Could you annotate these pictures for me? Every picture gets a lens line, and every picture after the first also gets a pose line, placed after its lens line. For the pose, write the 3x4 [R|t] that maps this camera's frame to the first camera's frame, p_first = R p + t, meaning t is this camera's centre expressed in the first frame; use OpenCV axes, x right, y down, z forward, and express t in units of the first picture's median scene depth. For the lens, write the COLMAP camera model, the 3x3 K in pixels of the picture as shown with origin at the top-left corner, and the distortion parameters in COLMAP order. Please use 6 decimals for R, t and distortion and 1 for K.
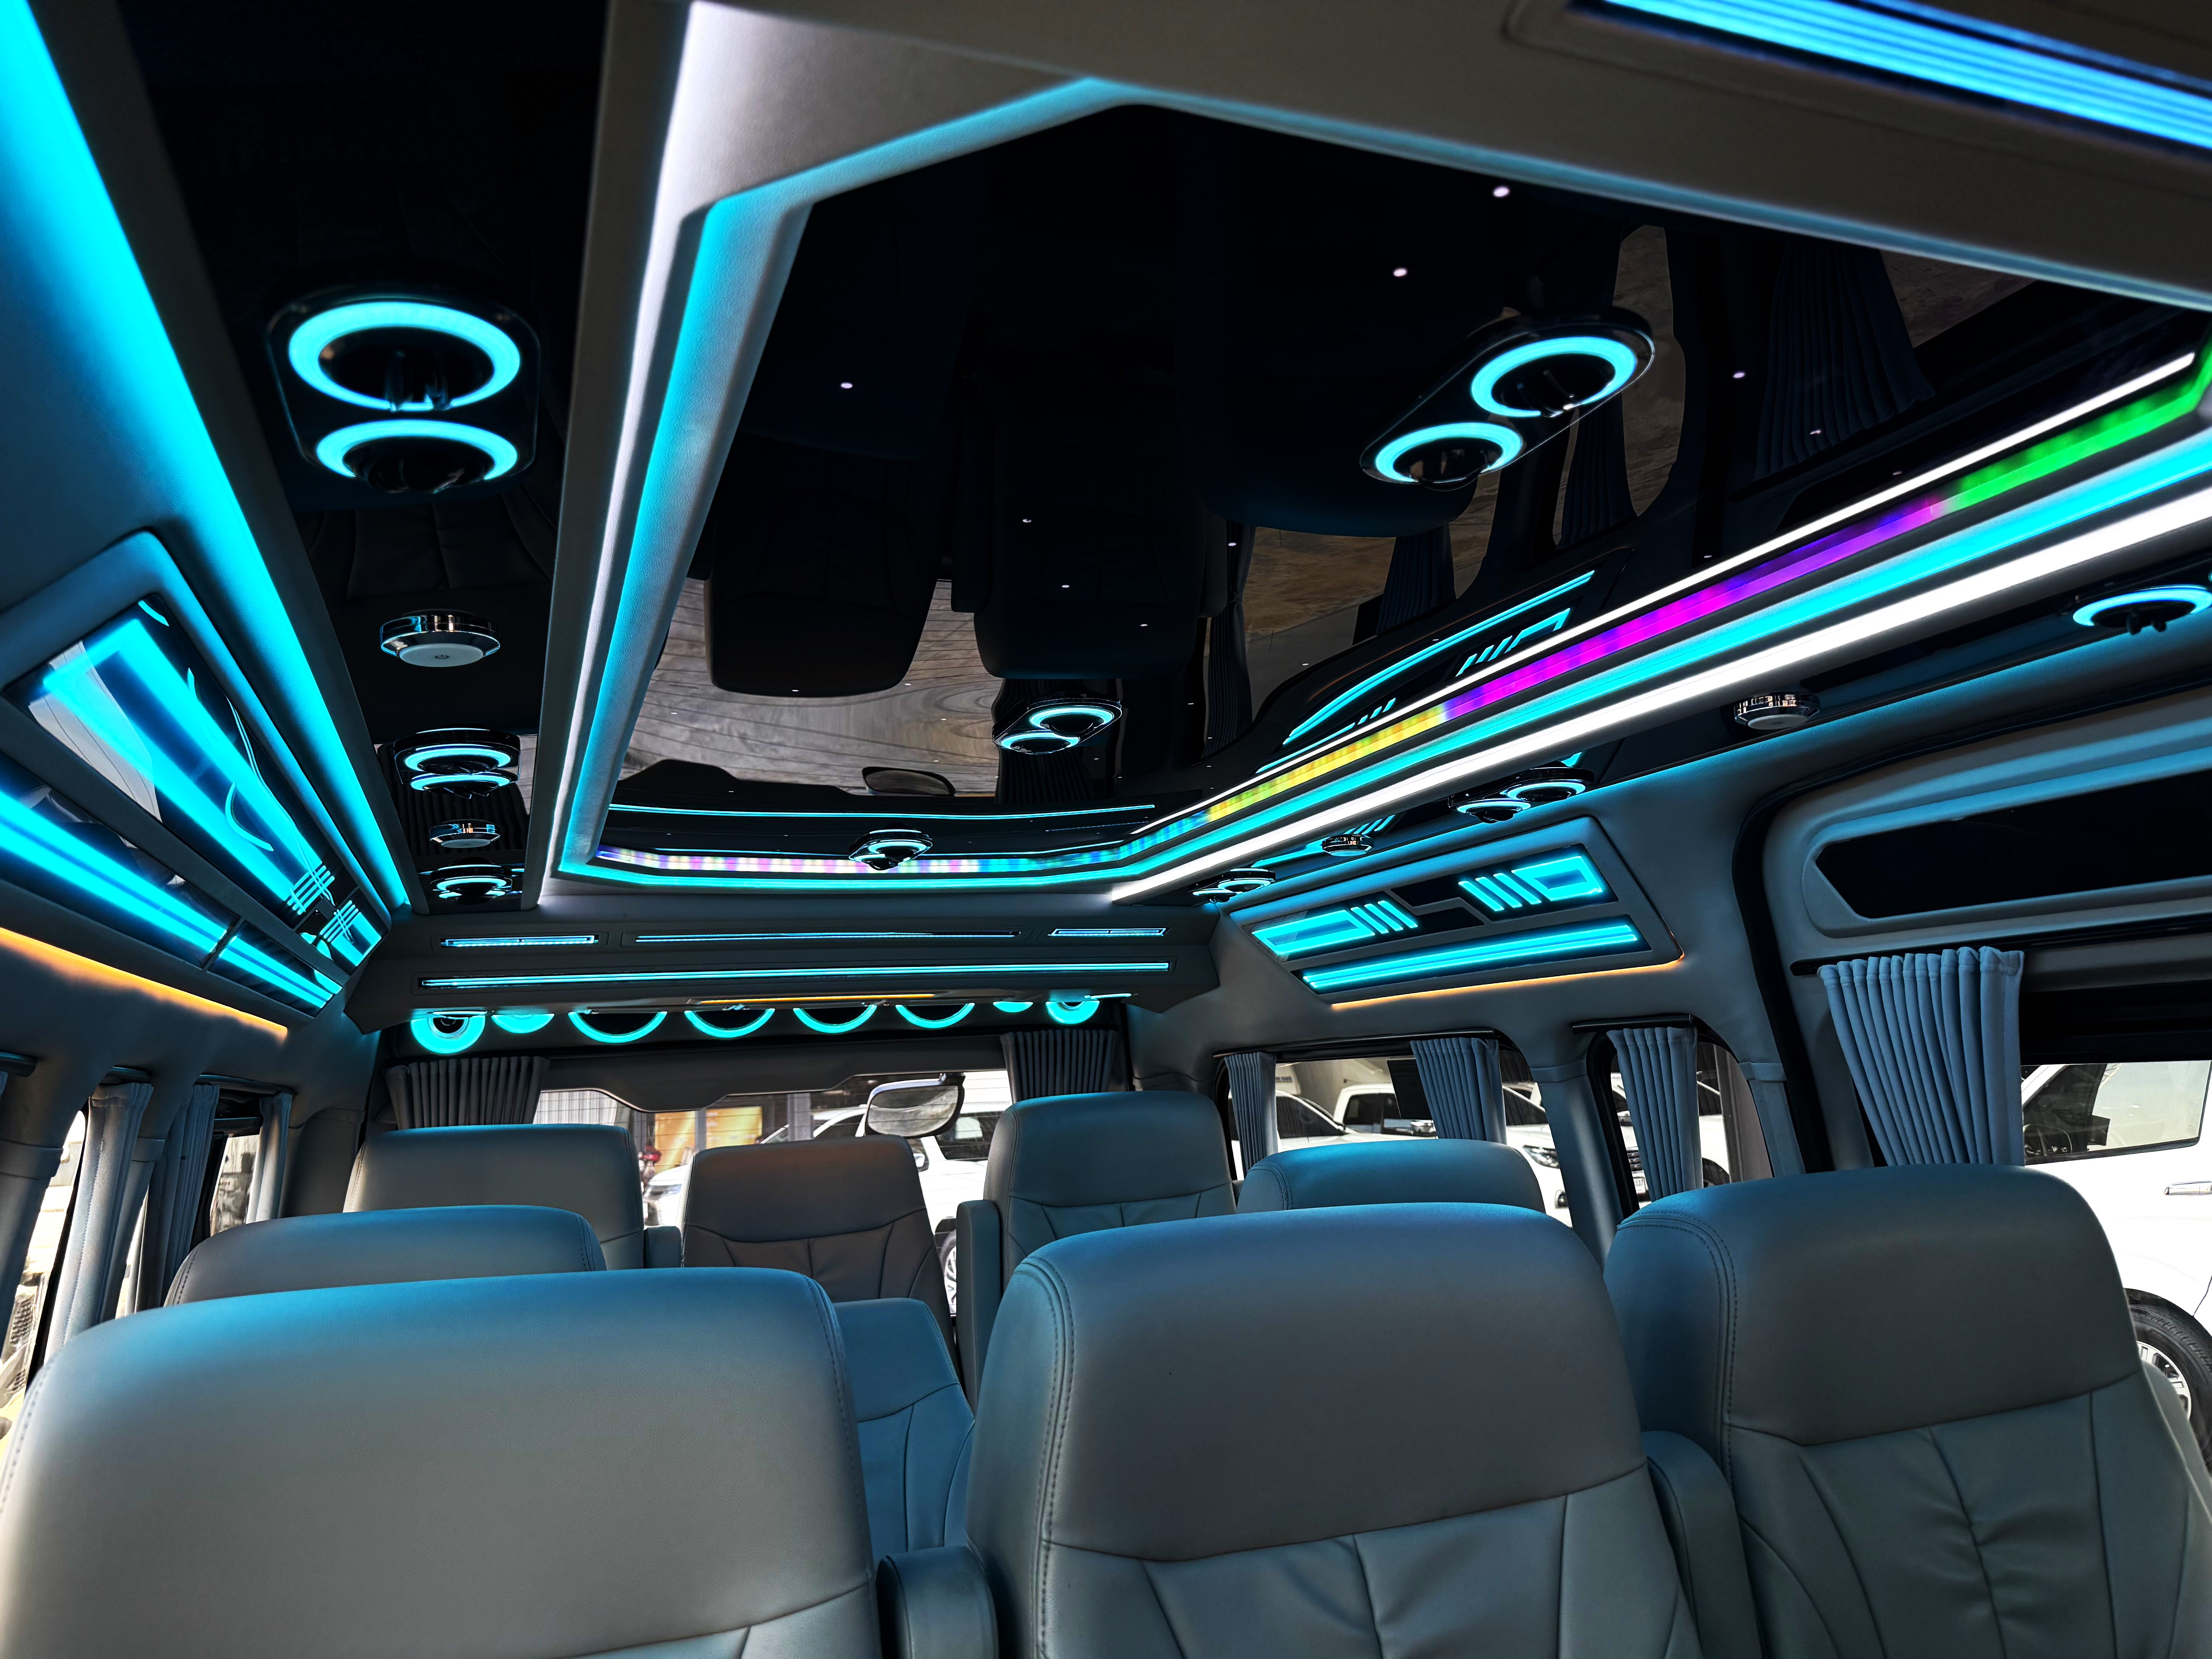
lens RADIAL K [[1546.9, 0, 1115.1], [0, 1546.9, 844.1], [0, 0, 1]] dist [0.091979, -0.114355]
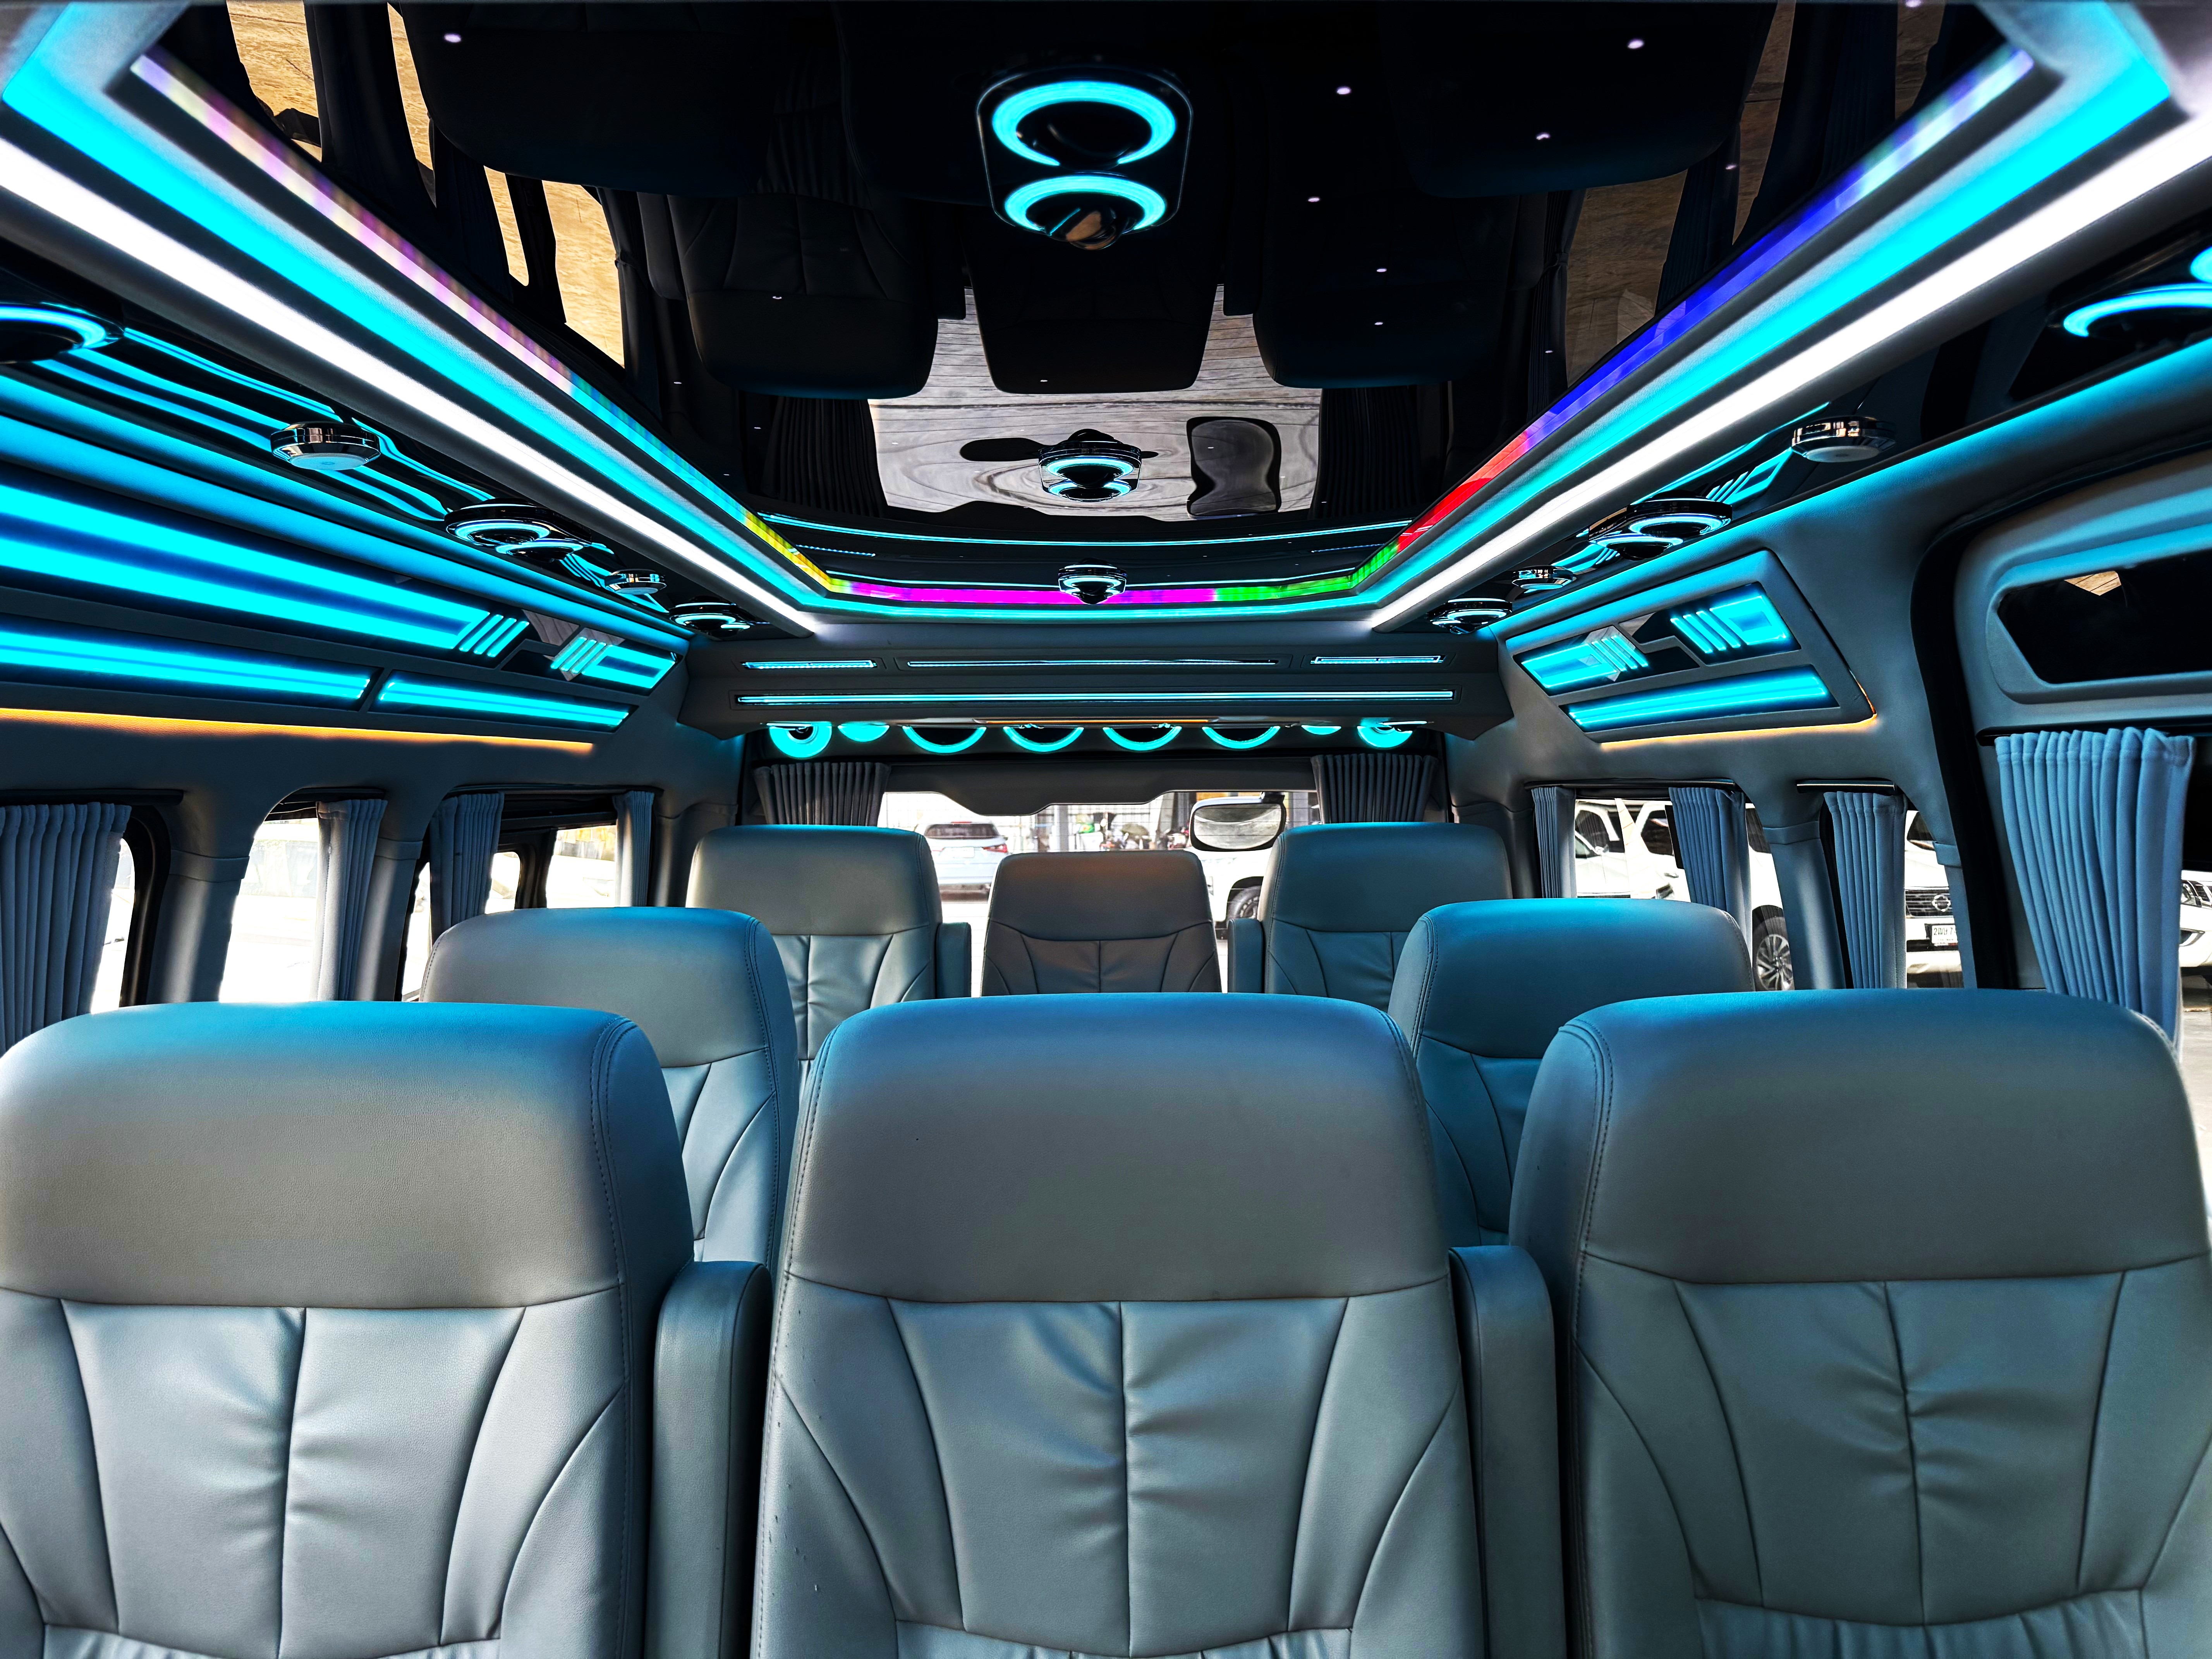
lens RADIAL K [[1546.9, 0, 1115.1], [0, 1546.9, 844.1], [0, 0, 1]] dist [0.091979, -0.114355]
pose [[0.939305, 0.052860, -0.338986, 0.246787], [0.015539, 0.980491, 0.195950, -0.031005], [0.342730, -0.189325, 0.920159, 0.053732]]
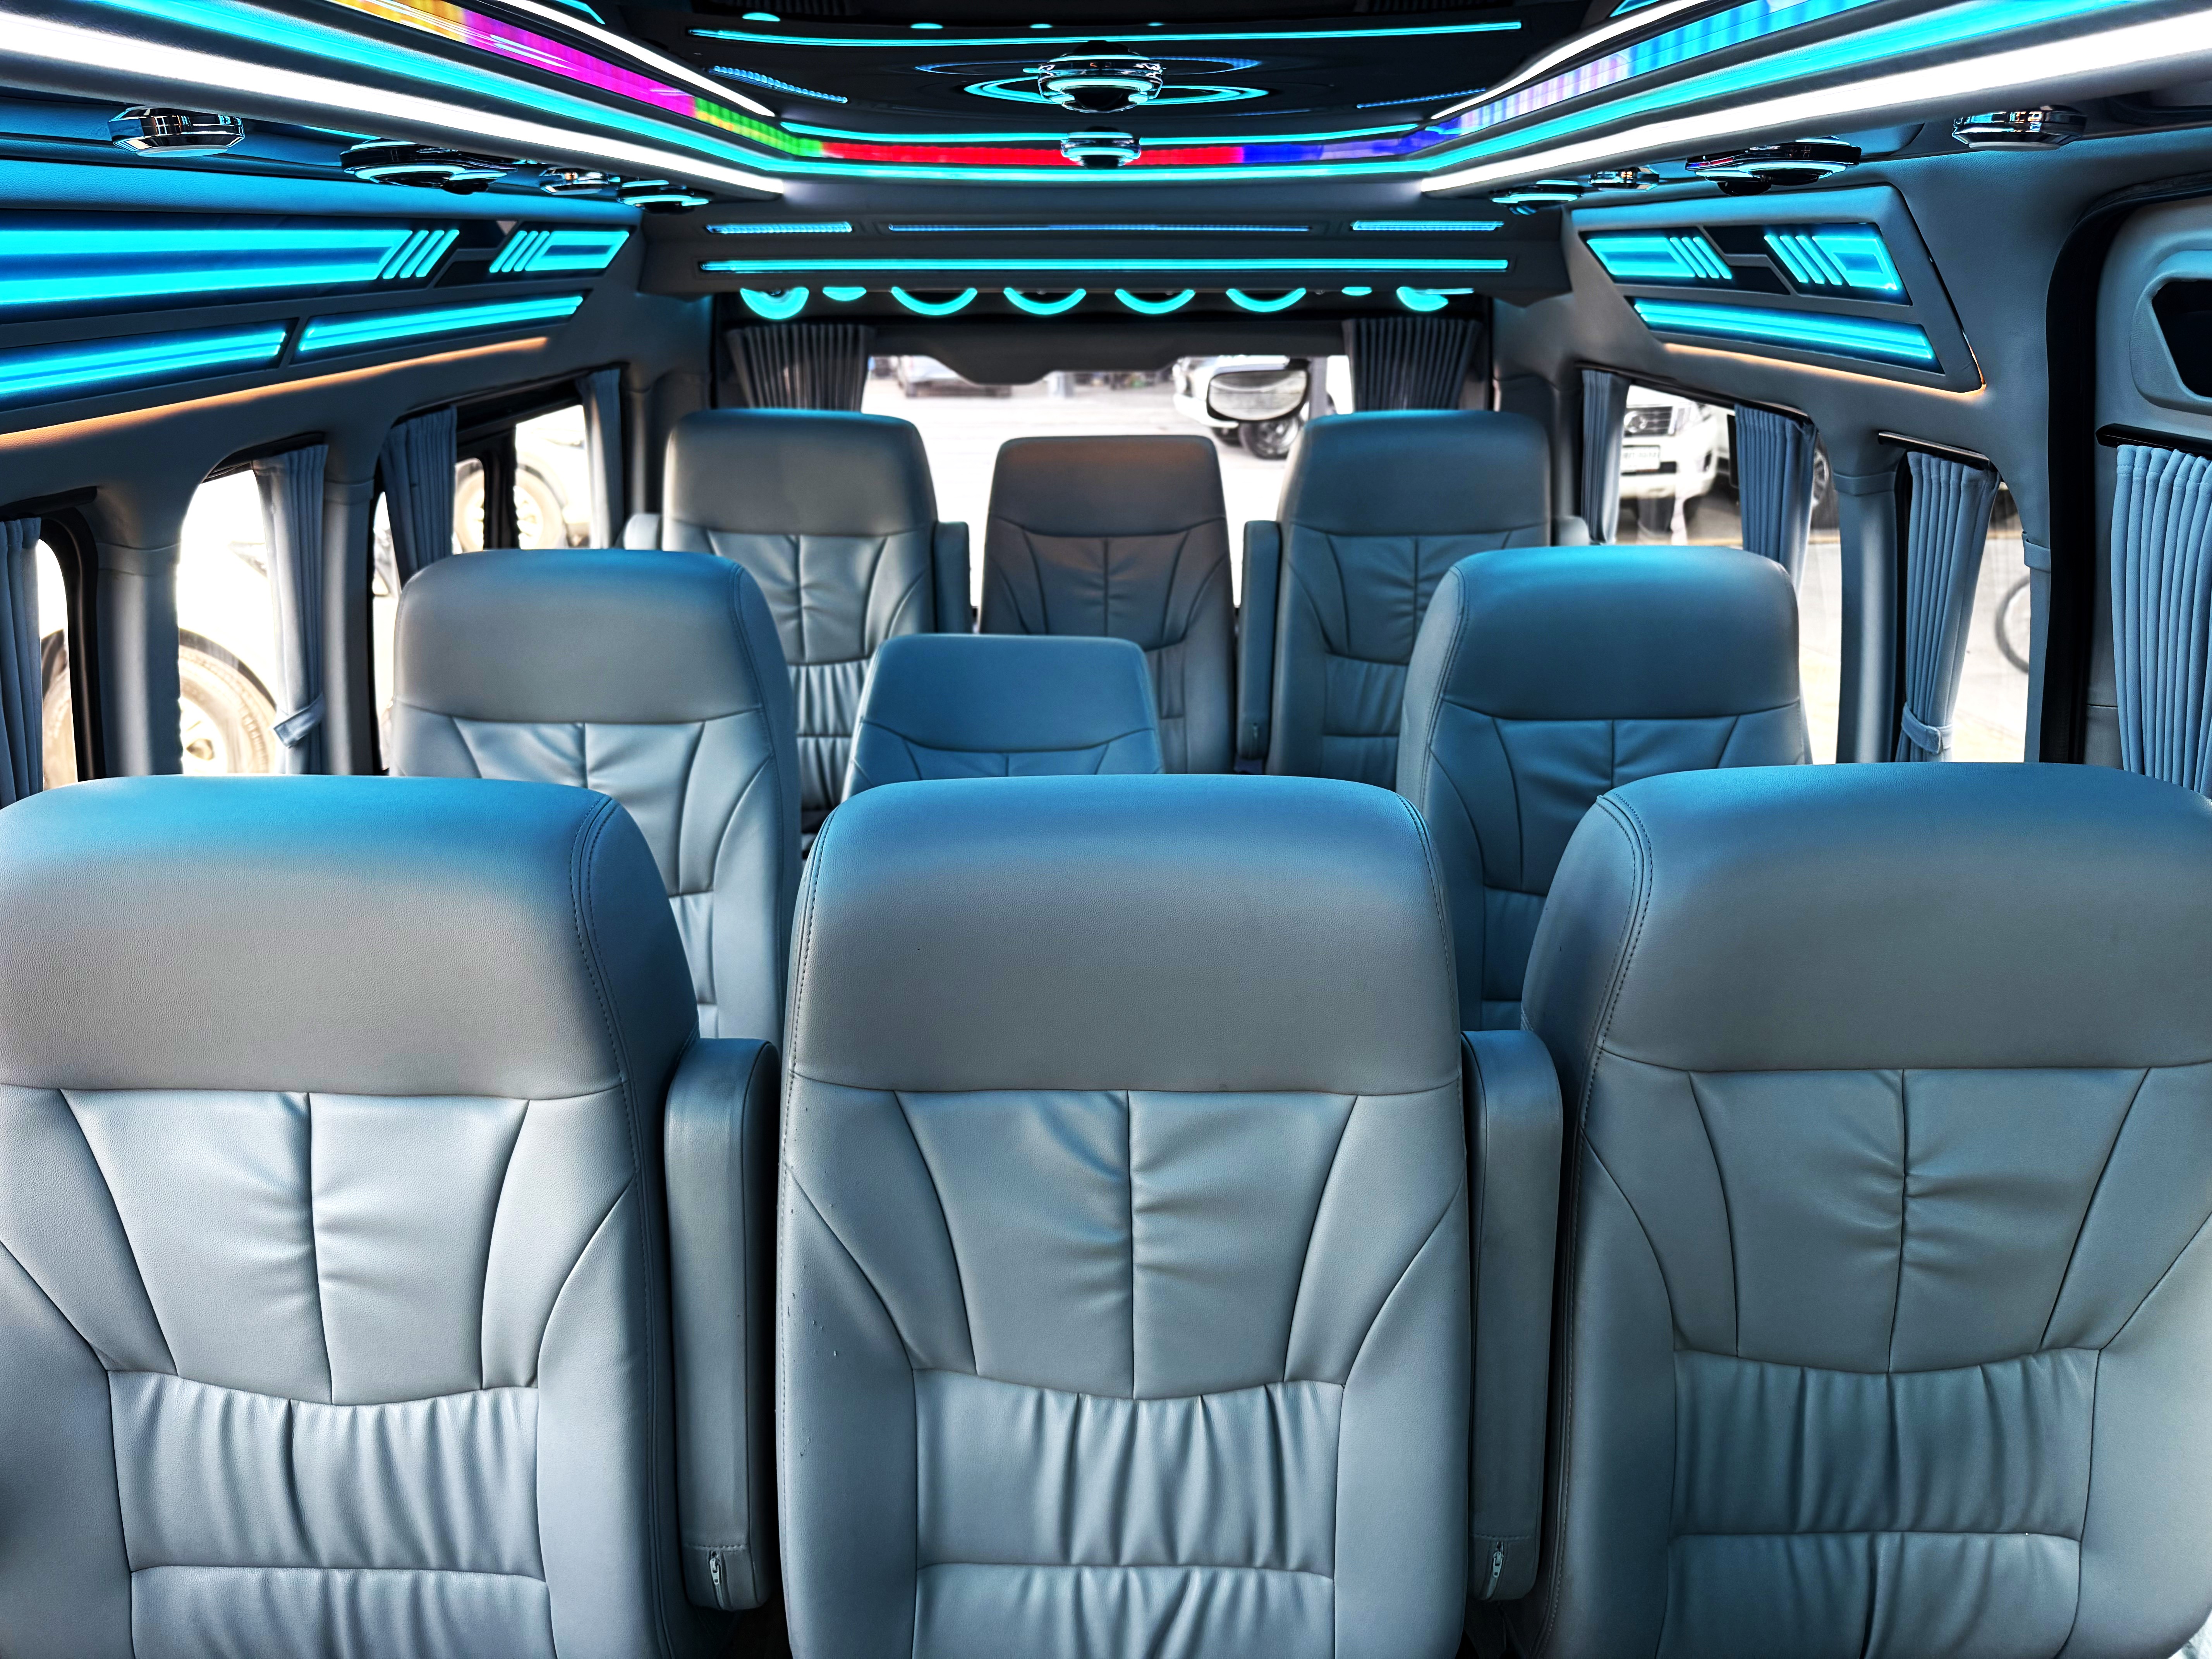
lens RADIAL K [[1560.9, 0, 1111.5], [0, 1560.9, 829.9], [0, 0, 1]] dist [0.106842, -0.171886]
pose [[0.936868, 0.163742, -0.308979, 0.221098], [0.007880, 0.873482, 0.486792, -0.109170], [0.349596, -0.458494, 0.817047, 0.117798]]
